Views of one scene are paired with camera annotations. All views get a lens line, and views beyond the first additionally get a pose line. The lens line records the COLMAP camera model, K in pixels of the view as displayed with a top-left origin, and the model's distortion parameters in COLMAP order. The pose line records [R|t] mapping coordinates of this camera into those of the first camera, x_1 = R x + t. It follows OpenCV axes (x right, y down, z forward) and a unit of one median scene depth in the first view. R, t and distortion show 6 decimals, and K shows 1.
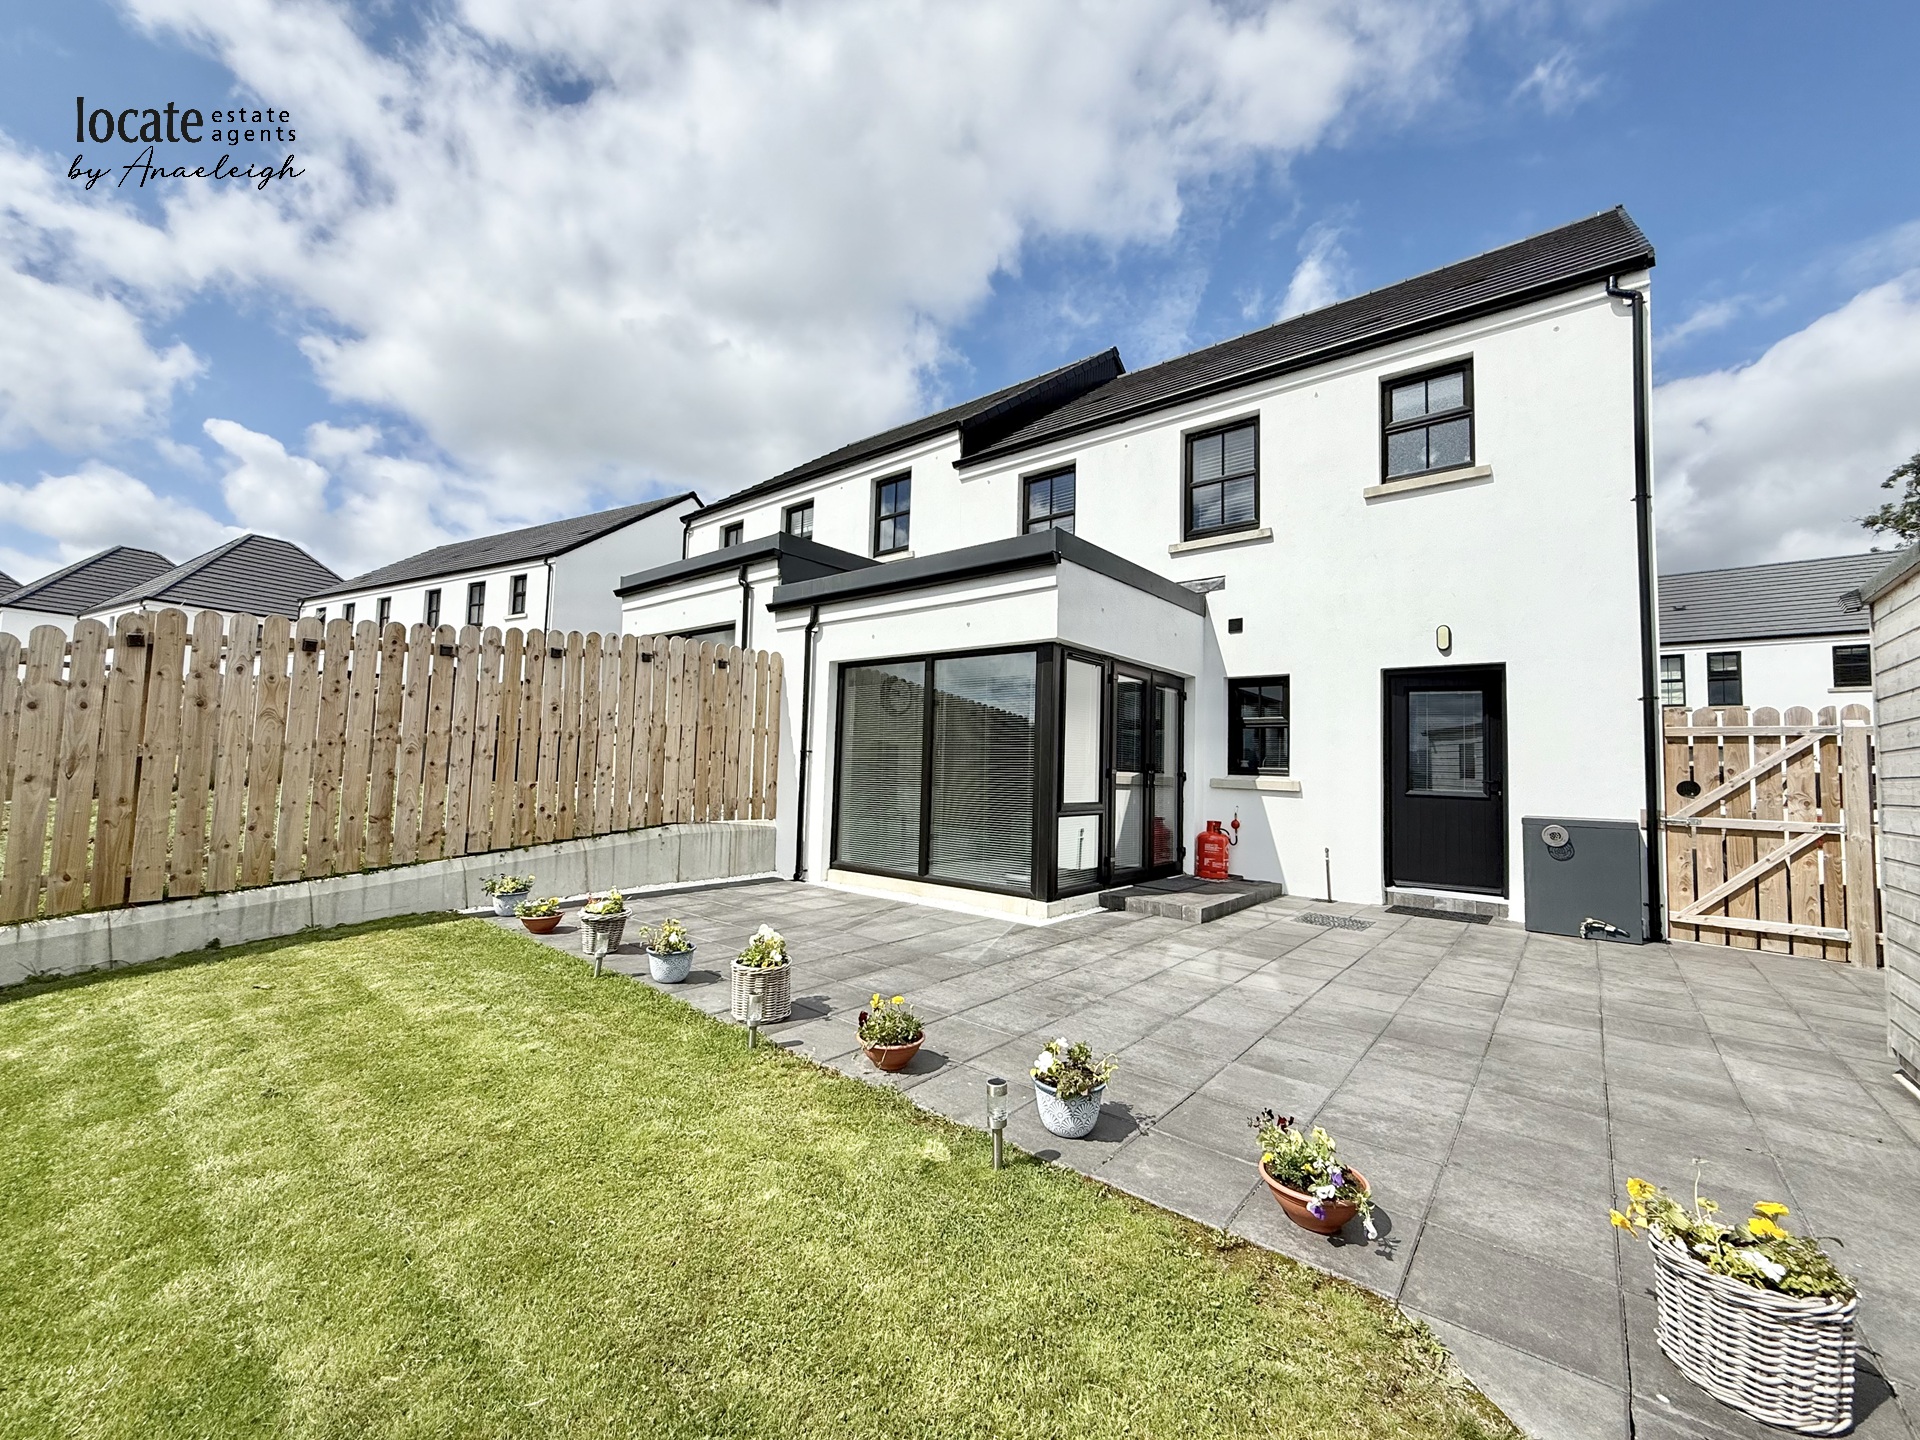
lens RADIAL K [[760.8, 0, 953.5], [0, 760.8, 721.5], [0, 0, 1]] dist [-0.000864, 0.000294]
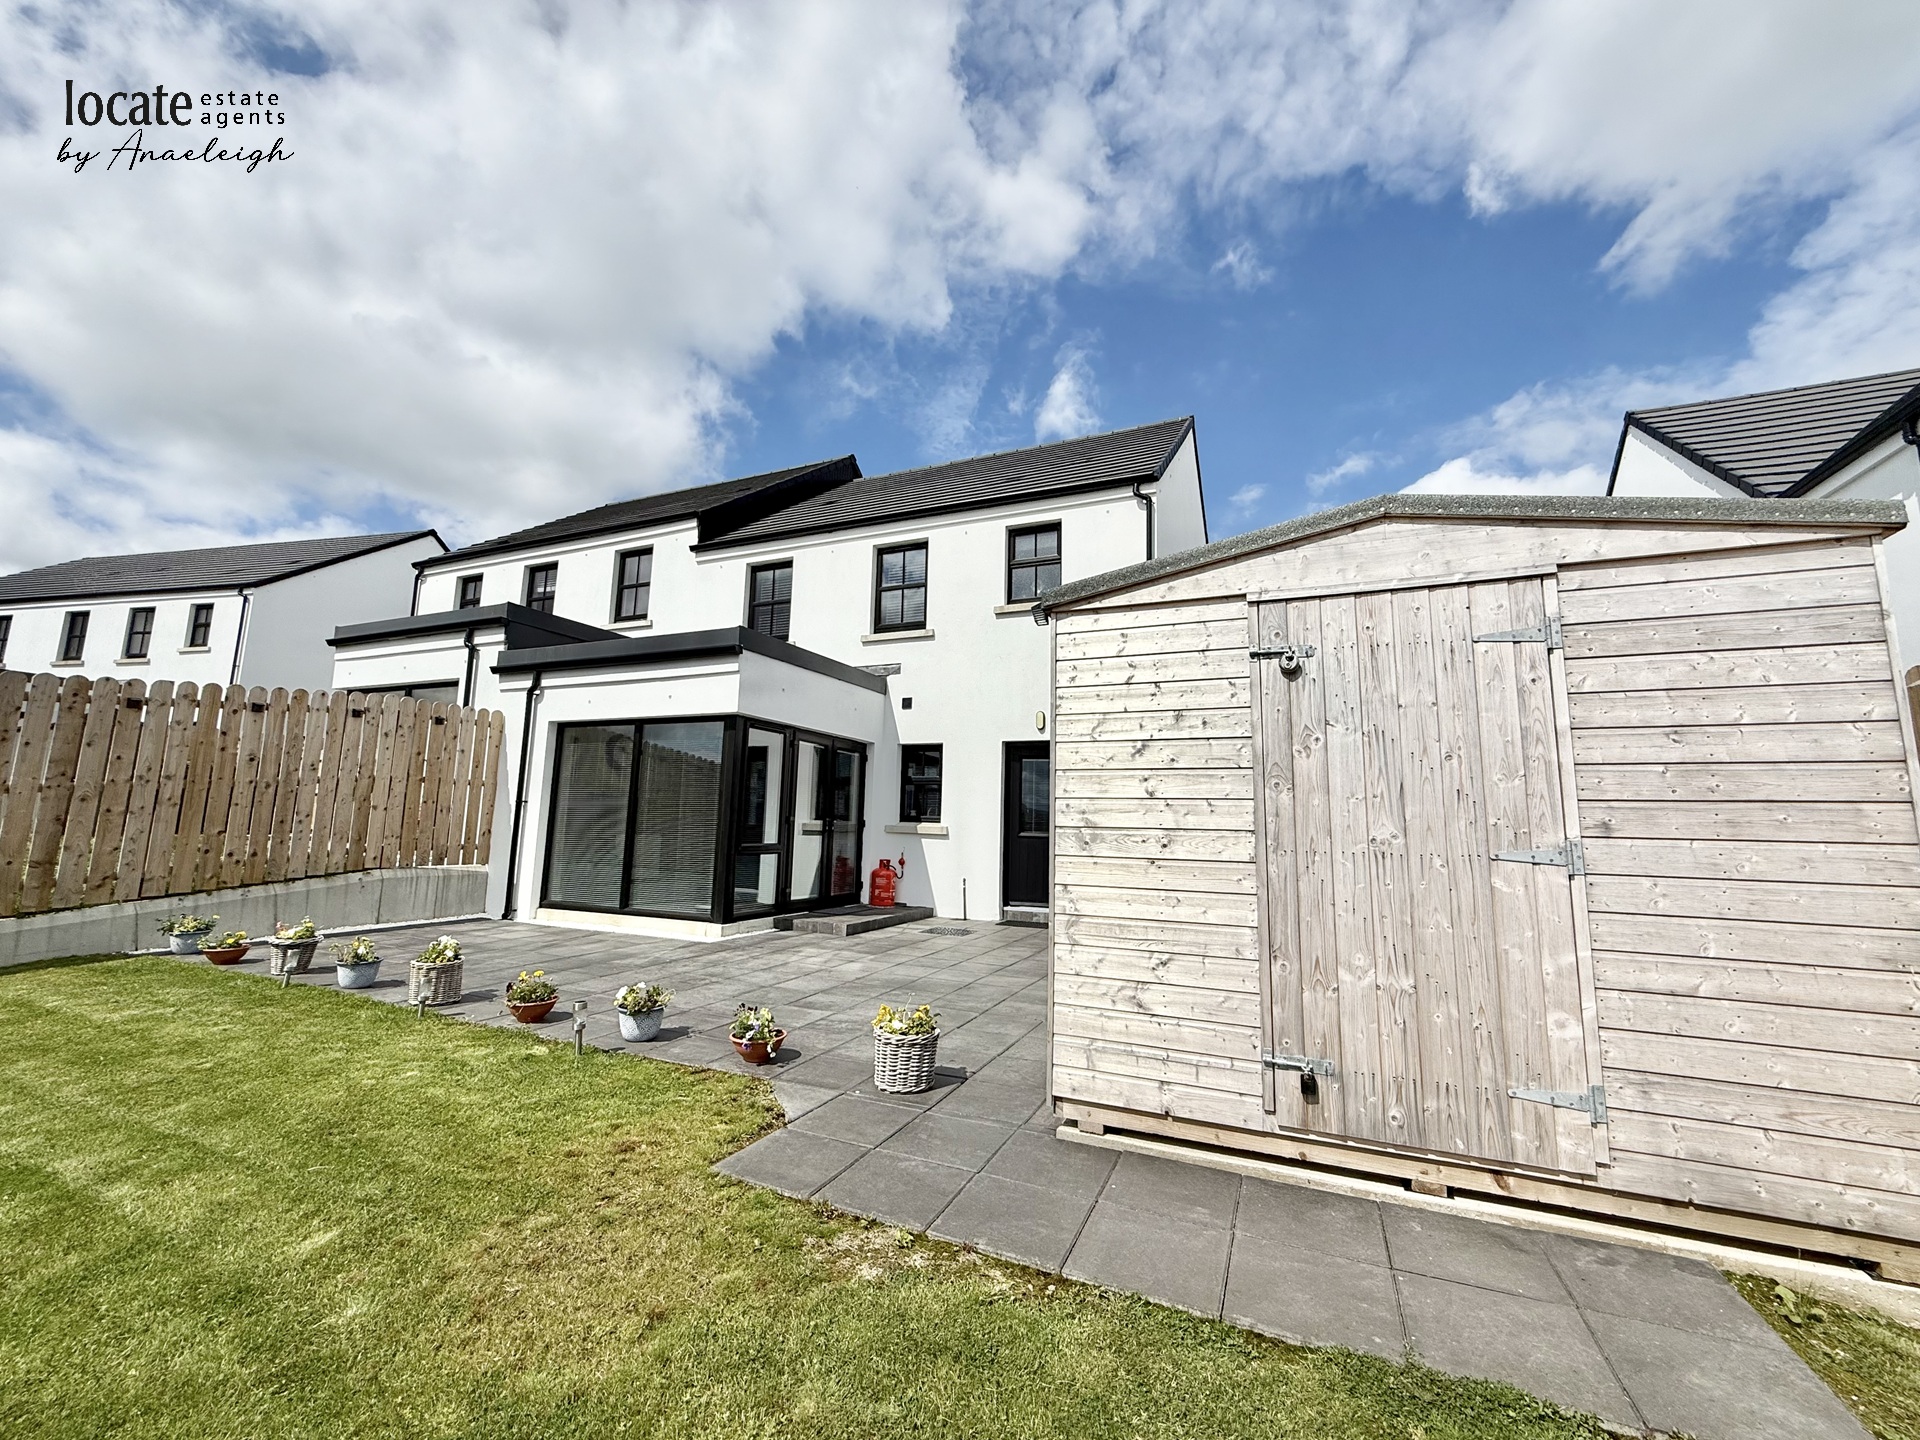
lens RADIAL K [[763.1, 0, 960.4], [0, 763.1, 721.8], [0, 0, 1]] dist [-0.003855, 0.000004]
pose [[0.960567, 0.033089, 0.276074, 0.111075], [-0.013711, 0.997323, -0.071828, -0.005728], [-0.277712, 0.065211, 0.958449, -0.250615]]
